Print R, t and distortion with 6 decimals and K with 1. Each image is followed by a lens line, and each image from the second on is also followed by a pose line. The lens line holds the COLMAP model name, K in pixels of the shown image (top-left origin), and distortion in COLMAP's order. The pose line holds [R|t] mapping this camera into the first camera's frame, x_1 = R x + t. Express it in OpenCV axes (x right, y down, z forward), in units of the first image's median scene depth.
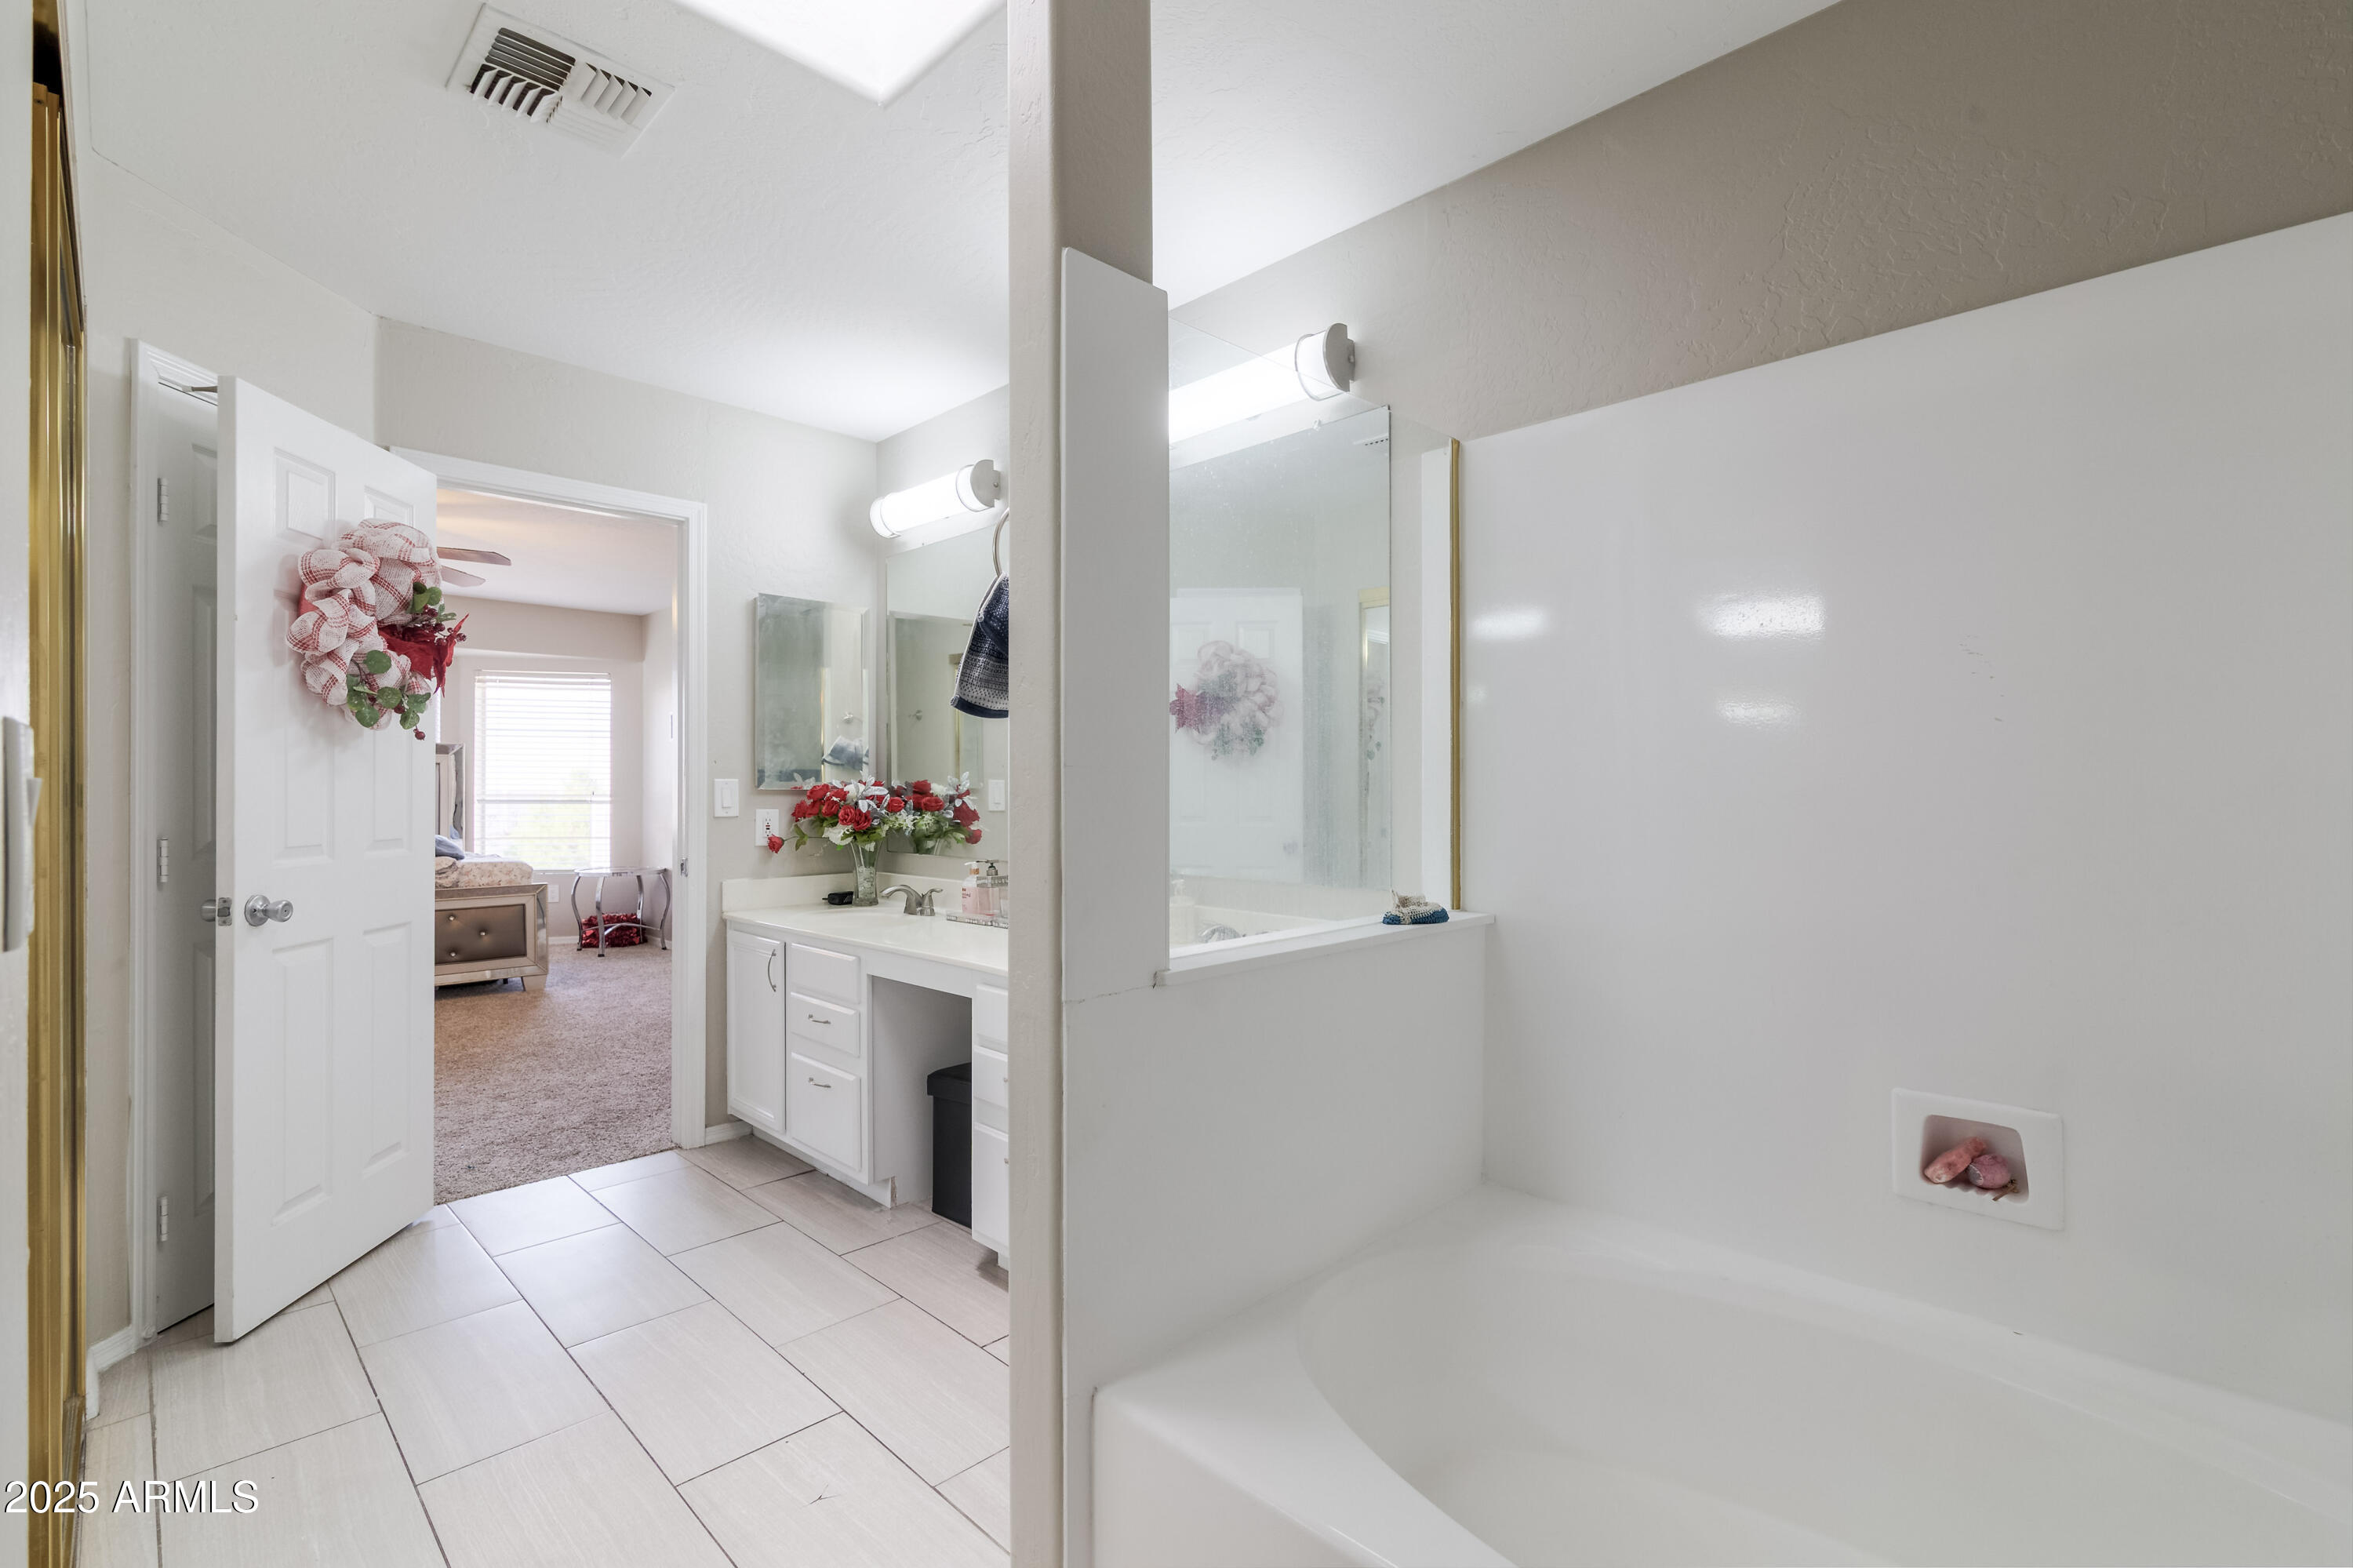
lens RADIAL K [[1063.0, 0, 1176.5], [0, 1063.0, 784.0], [0, 0, 1]] dist [0.000894, -0.000066]
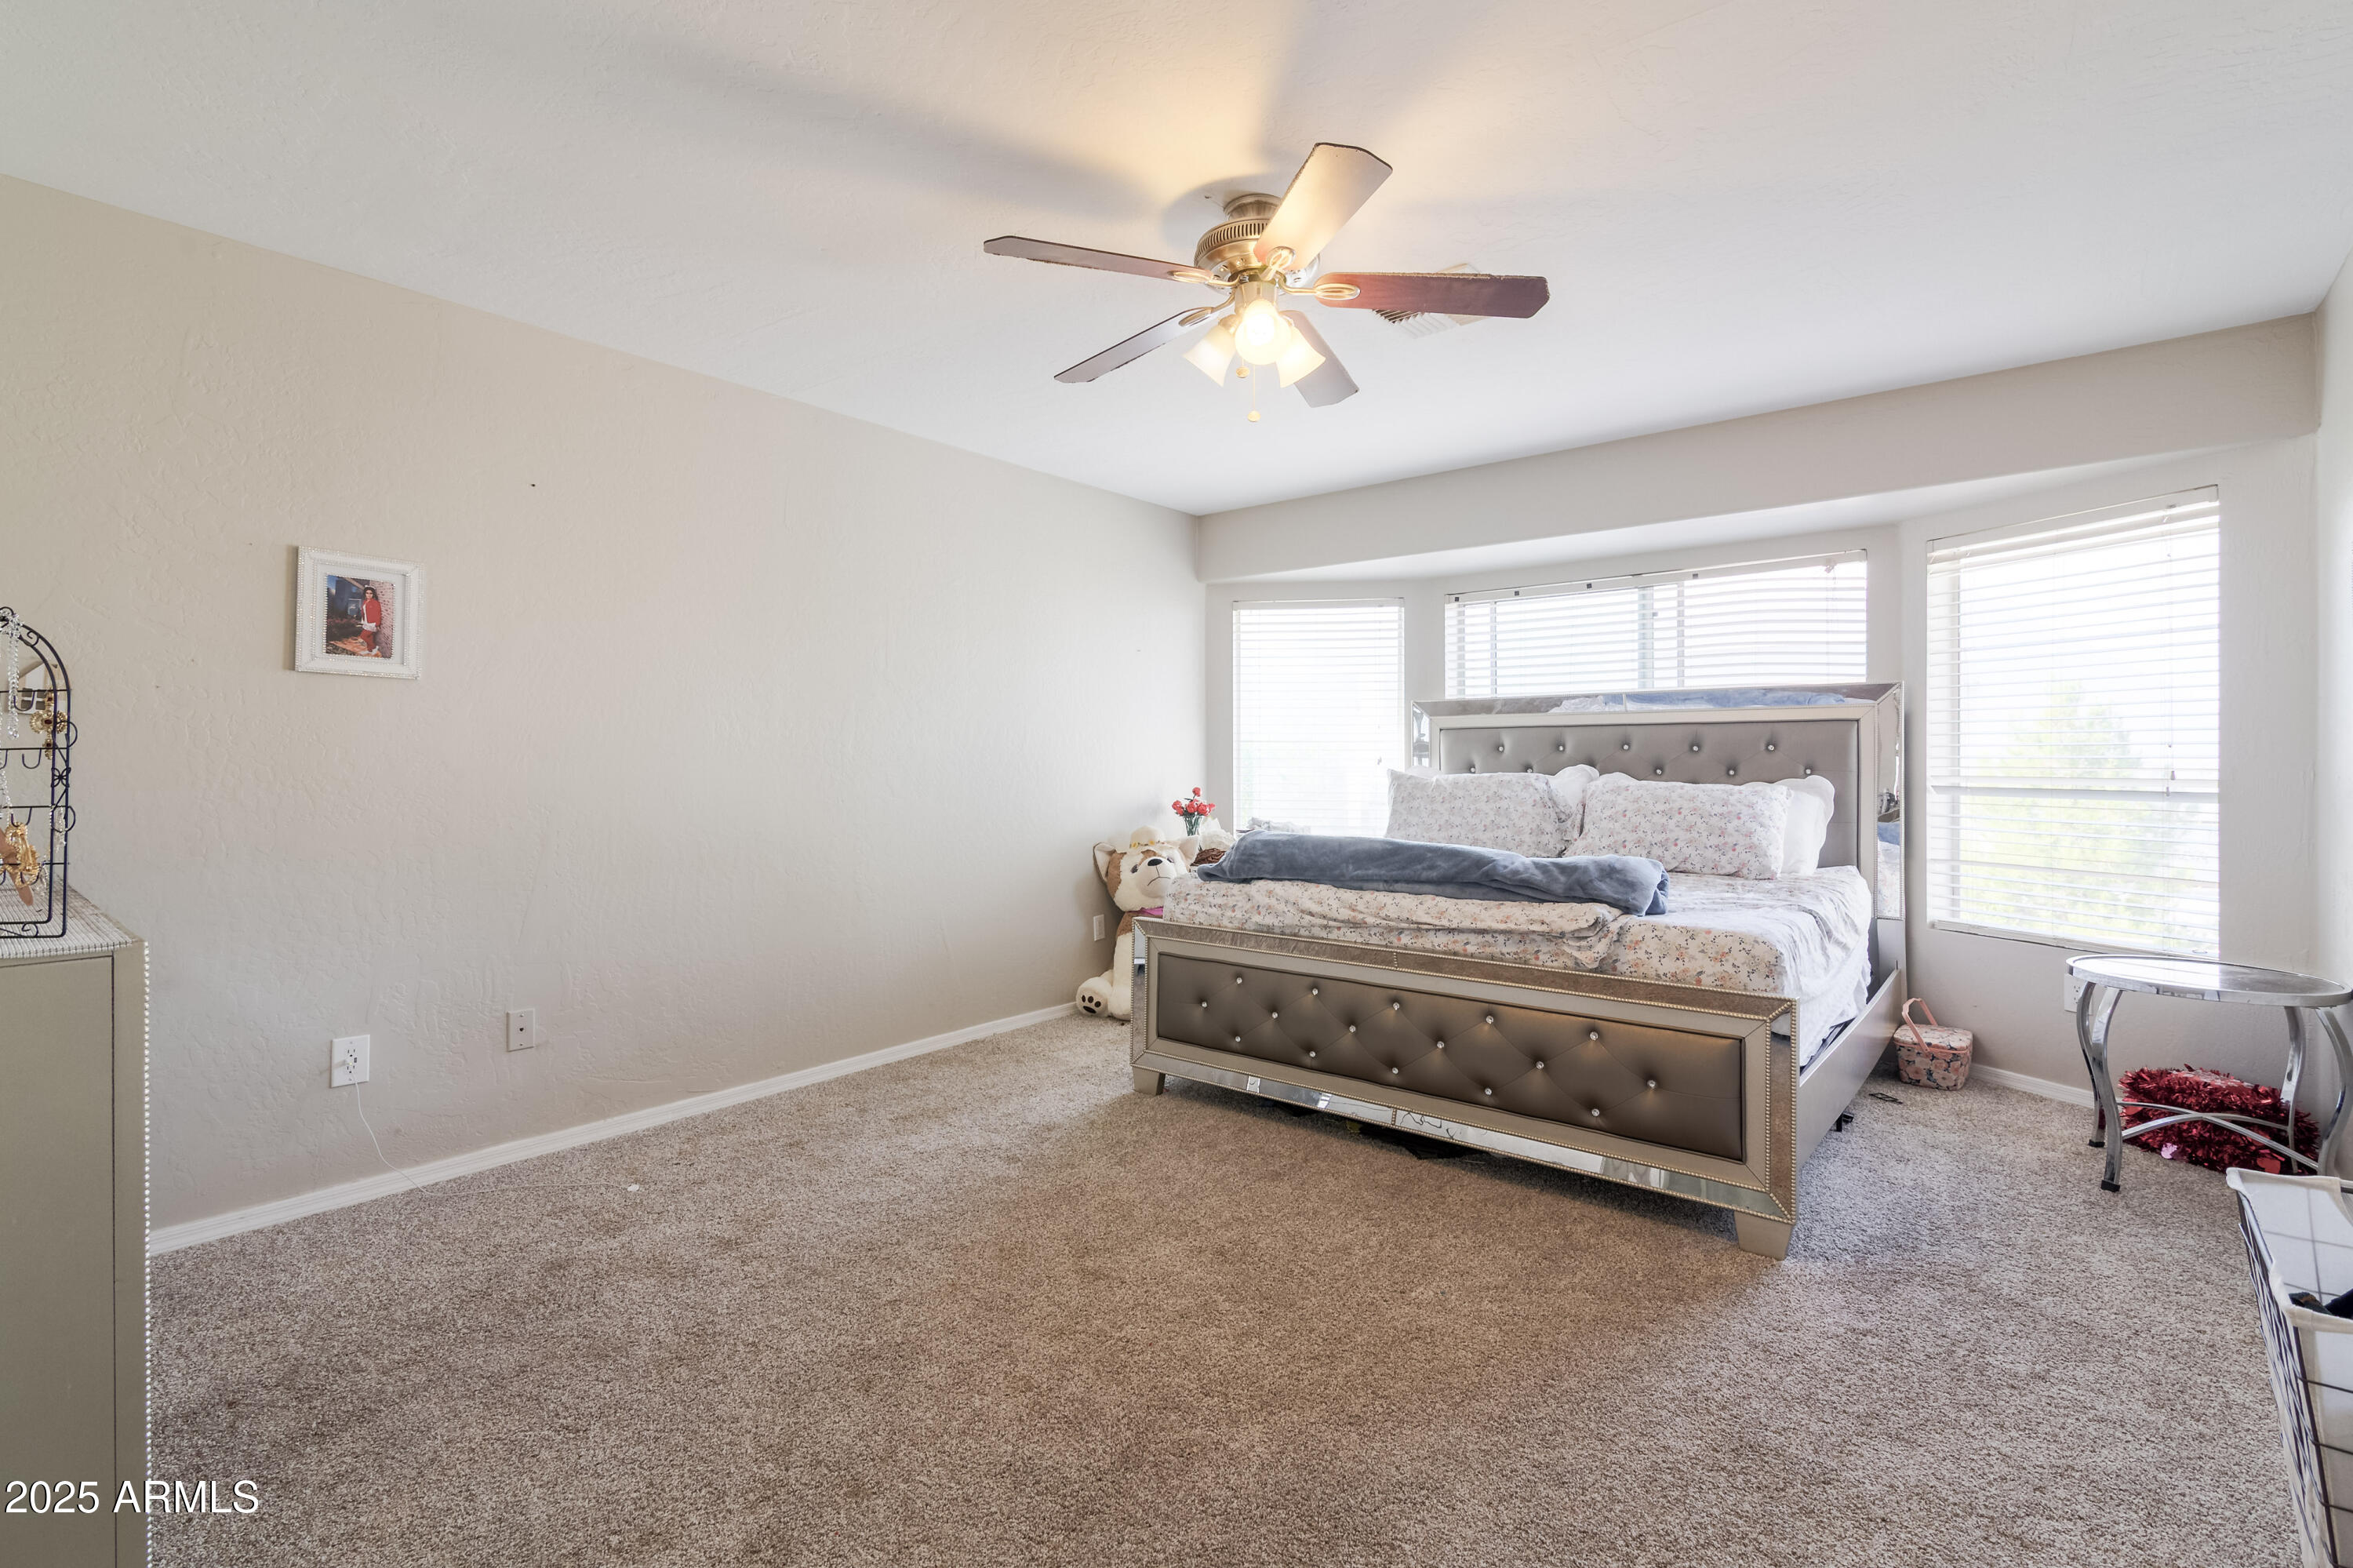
lens RADIAL K [[1063.0, 0, 1176.5], [0, 1063.0, 784.0], [0, 0, 1]] dist [0.000894, -0.000066]
pose [[0.111710, 0.013288, -0.993652, -0.173856], [0.003318, 0.999900, 0.013745, 0.004834], [0.993735, -0.004832, 0.111654, 0.570923]]
